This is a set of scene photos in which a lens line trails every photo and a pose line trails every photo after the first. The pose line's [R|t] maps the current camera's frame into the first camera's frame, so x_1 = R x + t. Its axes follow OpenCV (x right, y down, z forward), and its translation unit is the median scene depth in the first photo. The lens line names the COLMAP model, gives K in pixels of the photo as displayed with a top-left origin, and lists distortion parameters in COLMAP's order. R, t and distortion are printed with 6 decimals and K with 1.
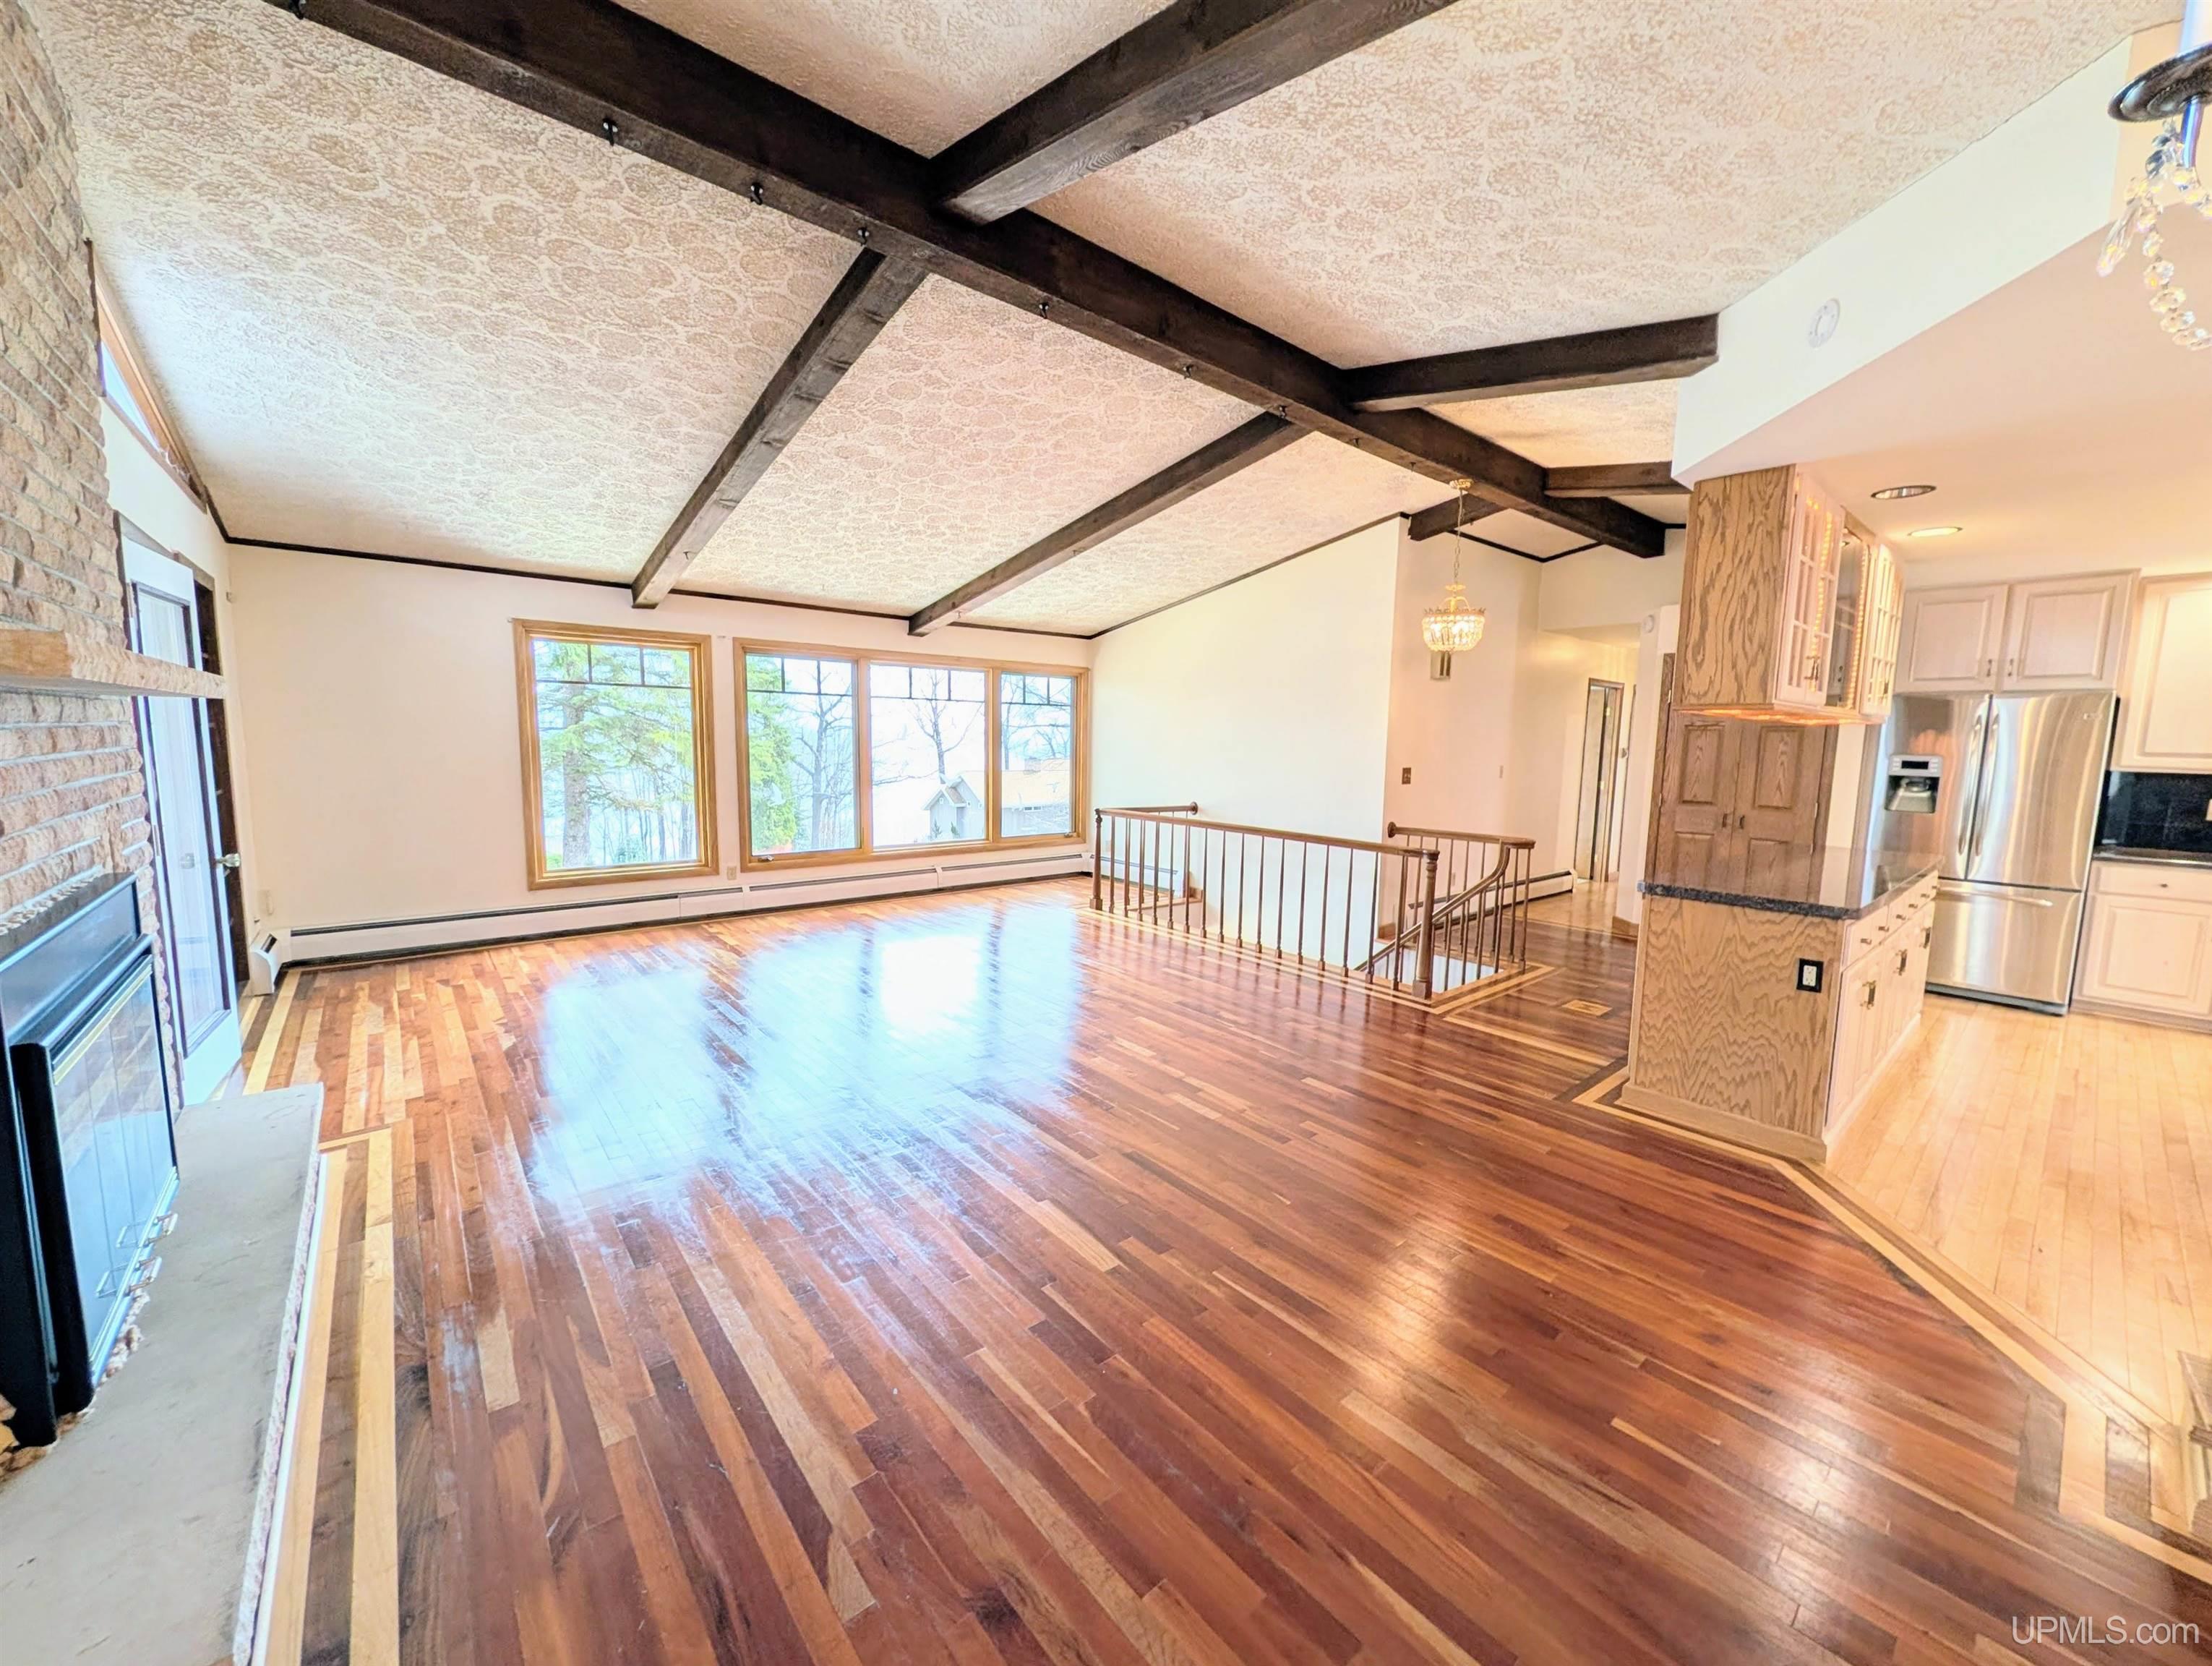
lens RADIAL K [[852.7, 0, 1115.9], [0, 852.7, 833.6], [0, 0, 1]] dist [0.005006, -0.001544]
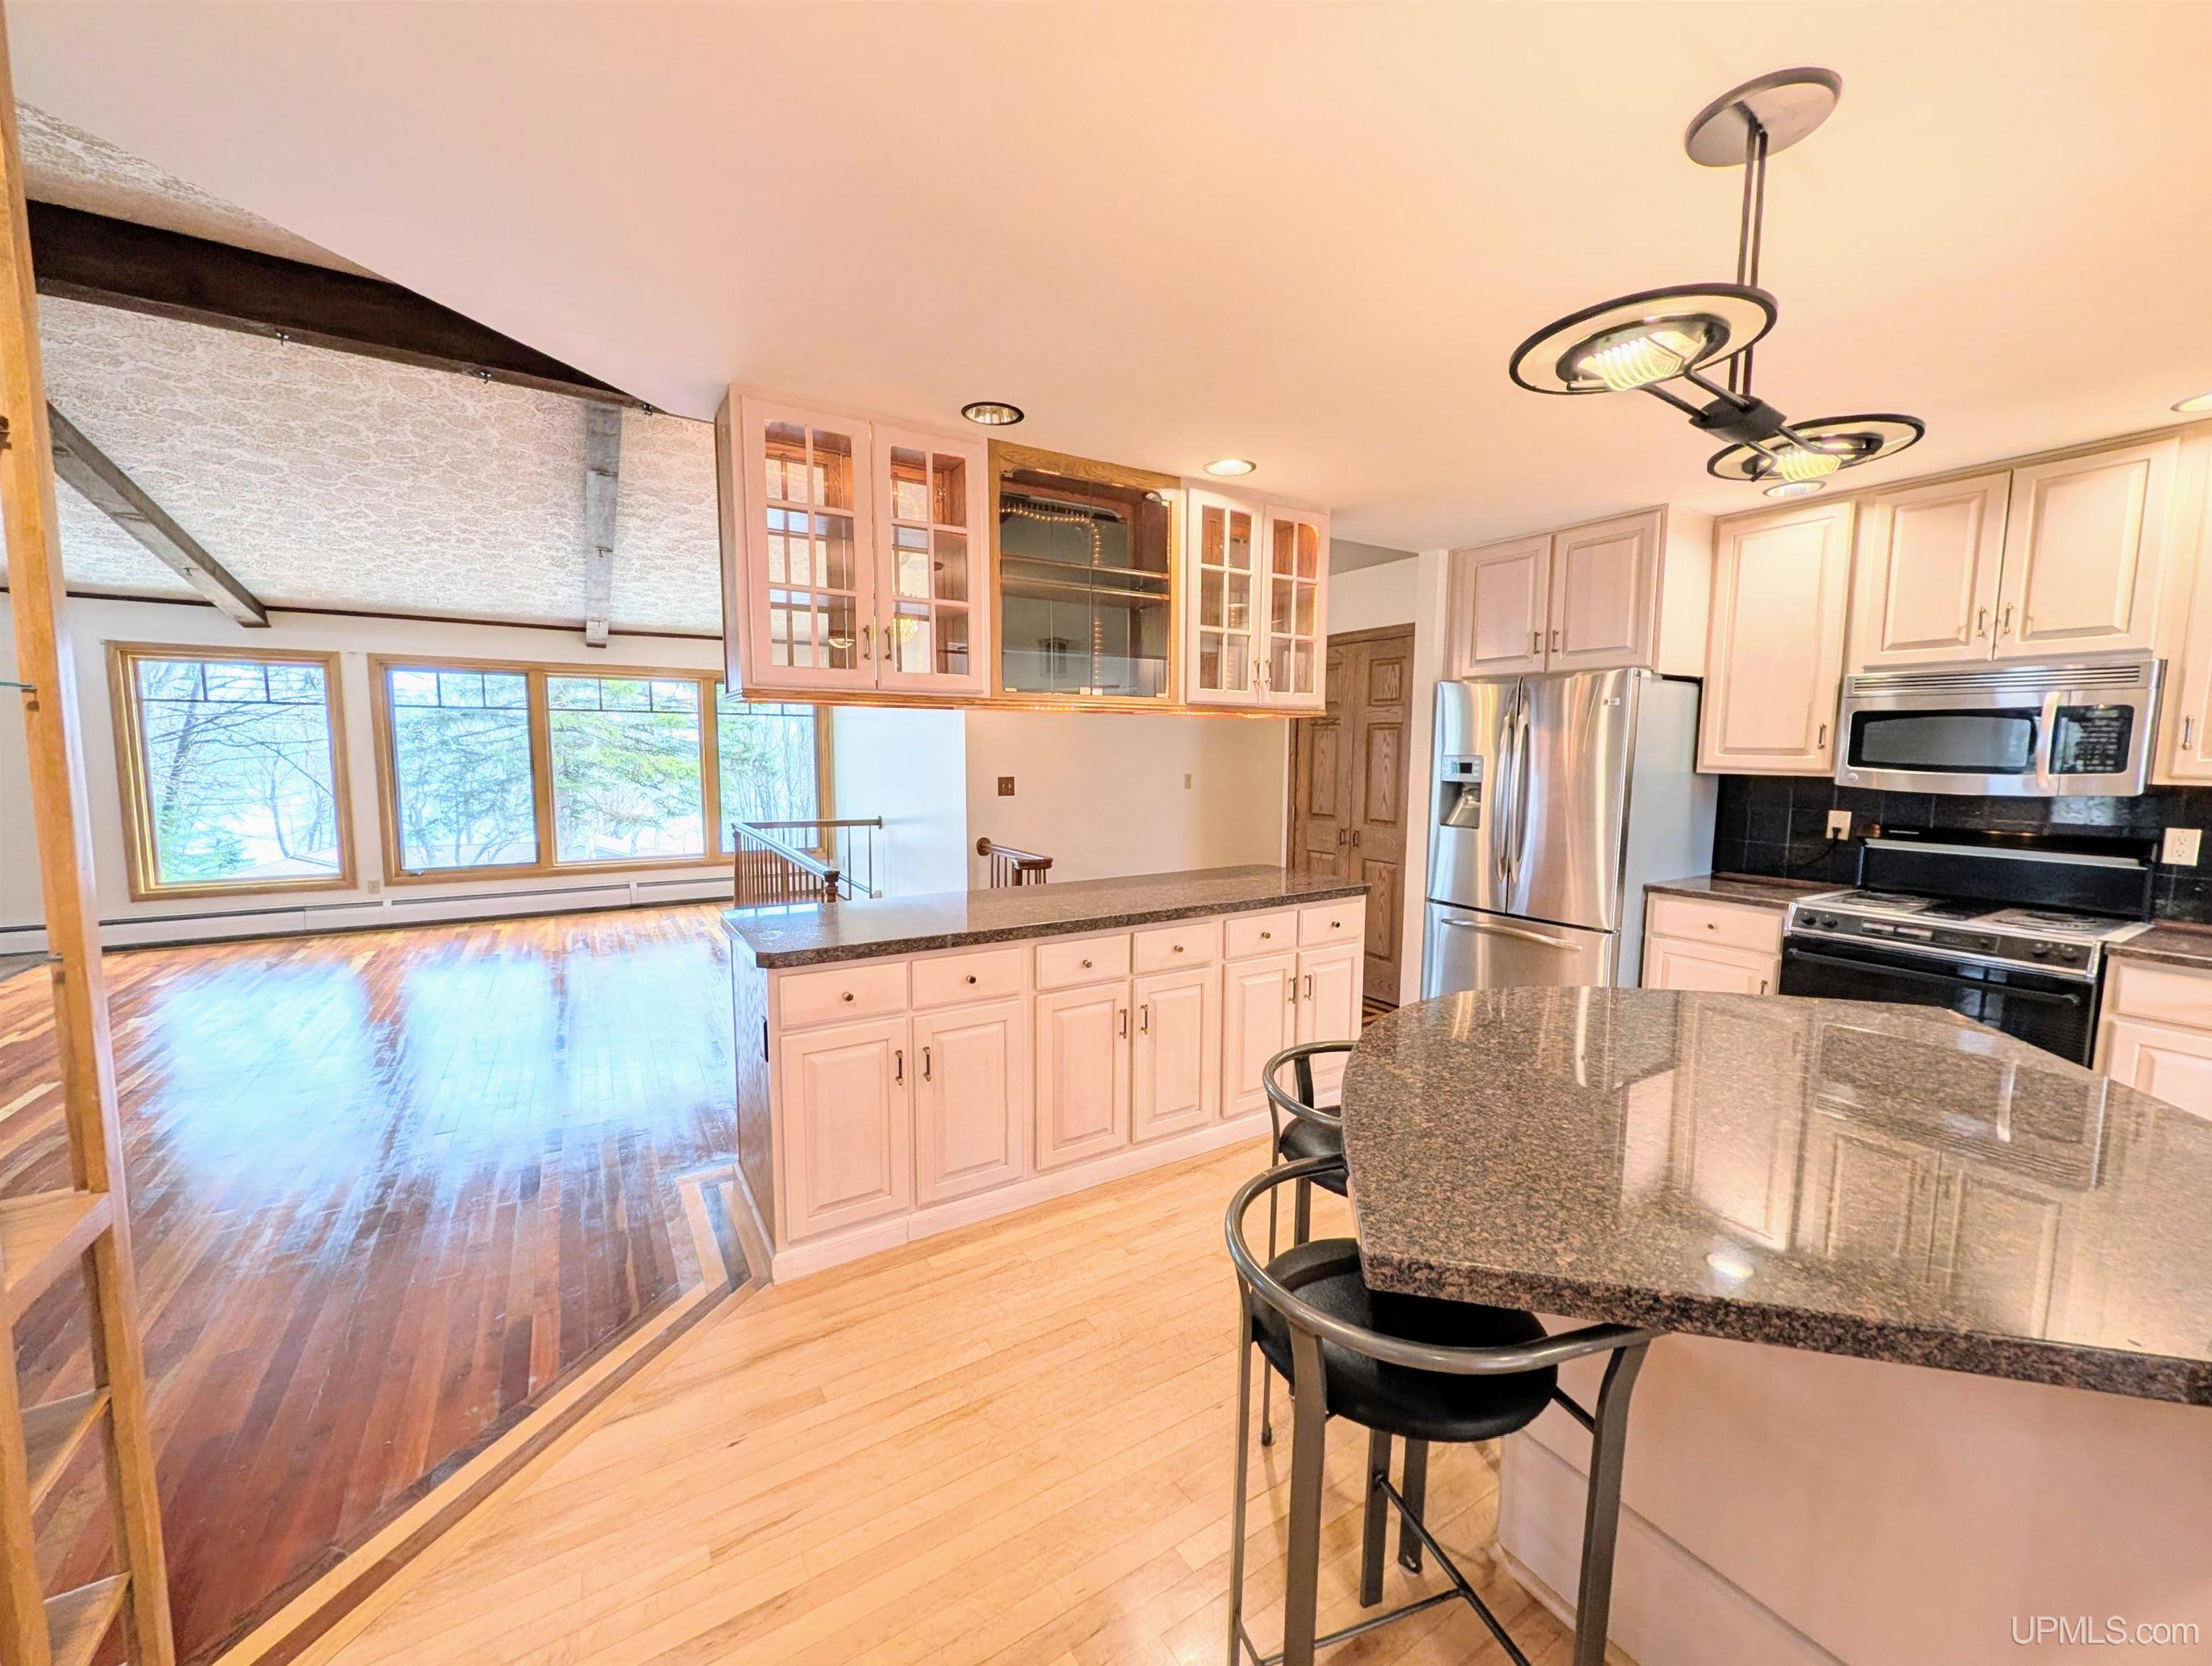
lens RADIAL K [[852.6, 0, 1113.2], [0, 852.6, 839.8], [0, 0, 1]] dist [0.005006, -0.001544]
pose [[0.988855, 0.003149, -0.148852, 0.597622], [-0.004584, 0.999946, -0.009300, -0.004138], [0.148814, 0.009879, 0.988816, 0.138968]]
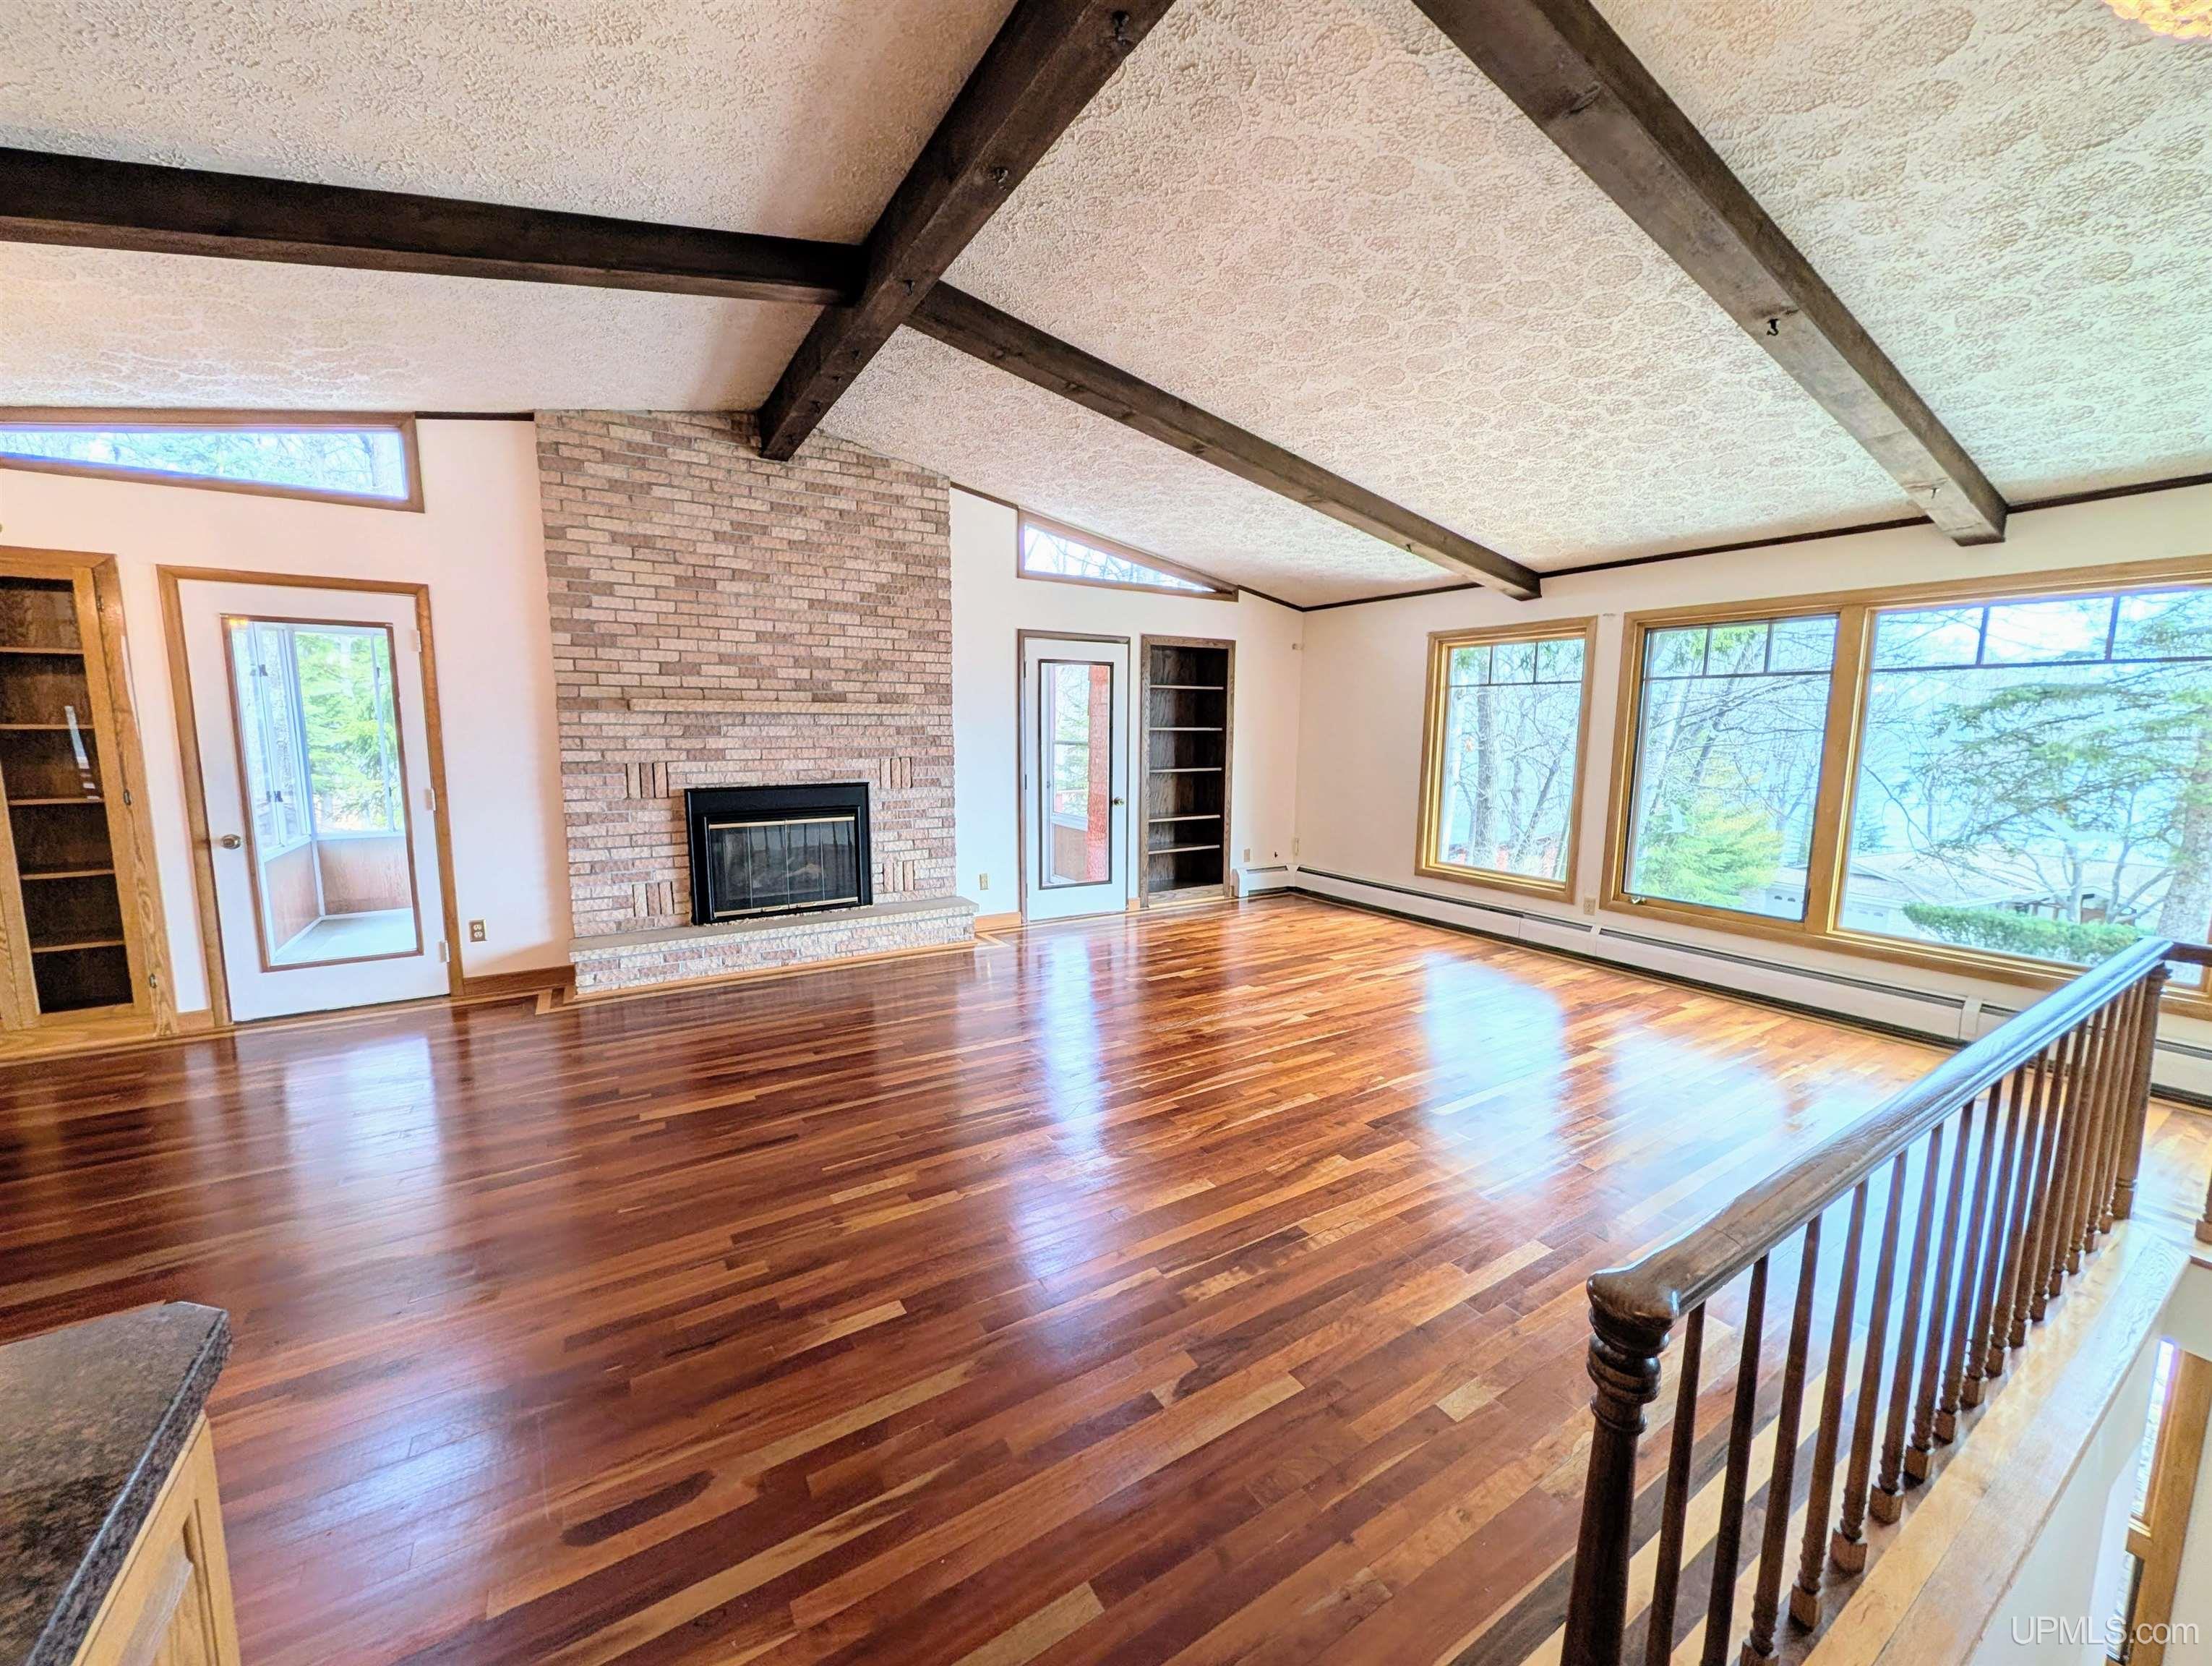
lens RADIAL K [[852.7, 0, 1106.5], [0, 852.7, 831.4], [0, 0, 1]] dist [0.005006, -0.001544]
pose [[-0.140336, 0.103893, -0.984638, 0.432800], [-0.125860, 0.984540, 0.121821, -0.069638], [0.982072, 0.141023, -0.125090, 0.678884]]
